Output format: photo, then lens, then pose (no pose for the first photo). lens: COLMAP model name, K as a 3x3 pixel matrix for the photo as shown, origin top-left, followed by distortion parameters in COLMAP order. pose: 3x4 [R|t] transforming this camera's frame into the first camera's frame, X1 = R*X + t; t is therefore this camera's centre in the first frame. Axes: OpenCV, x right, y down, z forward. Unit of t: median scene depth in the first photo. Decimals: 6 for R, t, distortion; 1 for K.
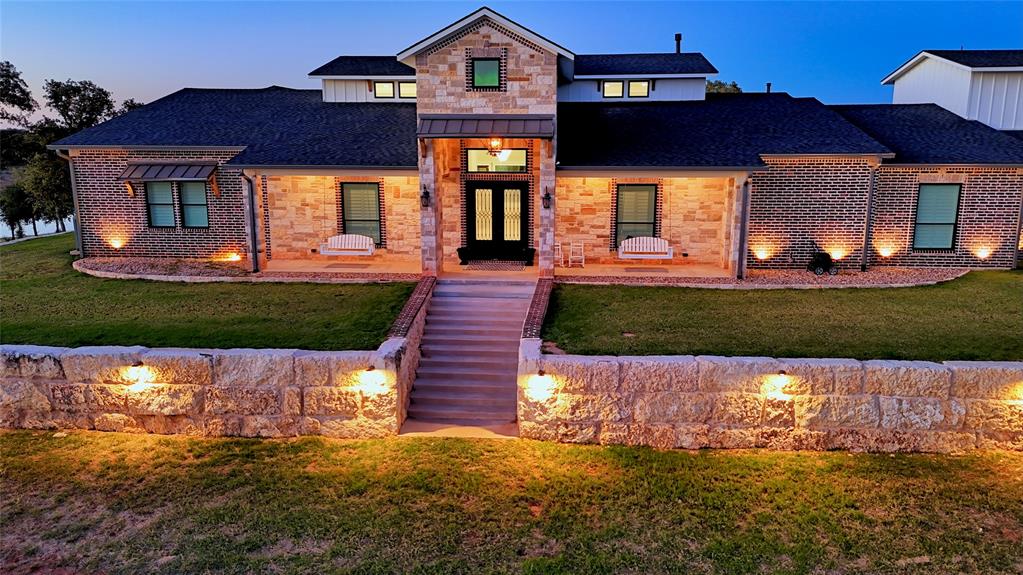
lens RADIAL K [[741.9, 0, 511.6], [0, 741.9, 289.4], [0, 0, 1]] dist [0.050400, -0.000448]
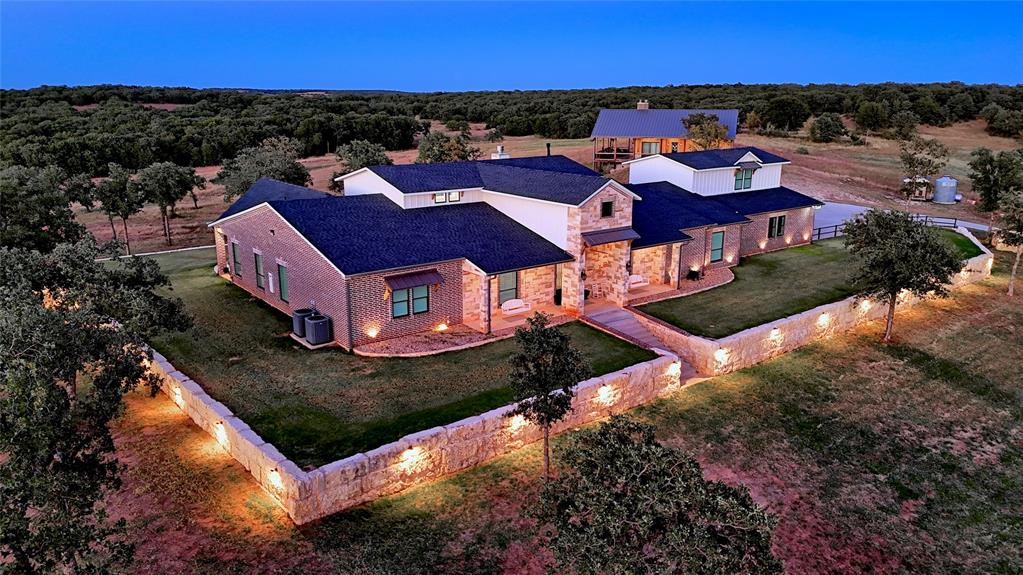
lens RADIAL K [[741.9, 0, 511.3], [0, 741.9, 285.5], [0, 0, 1]] dist [0.050400, -0.000448]
pose [[0.750709, -0.161711, 0.640536, -1.520773], [0.133130, 0.986718, 0.093080, -0.310868], [-0.647080, 0.015399, 0.762267, -0.324262]]
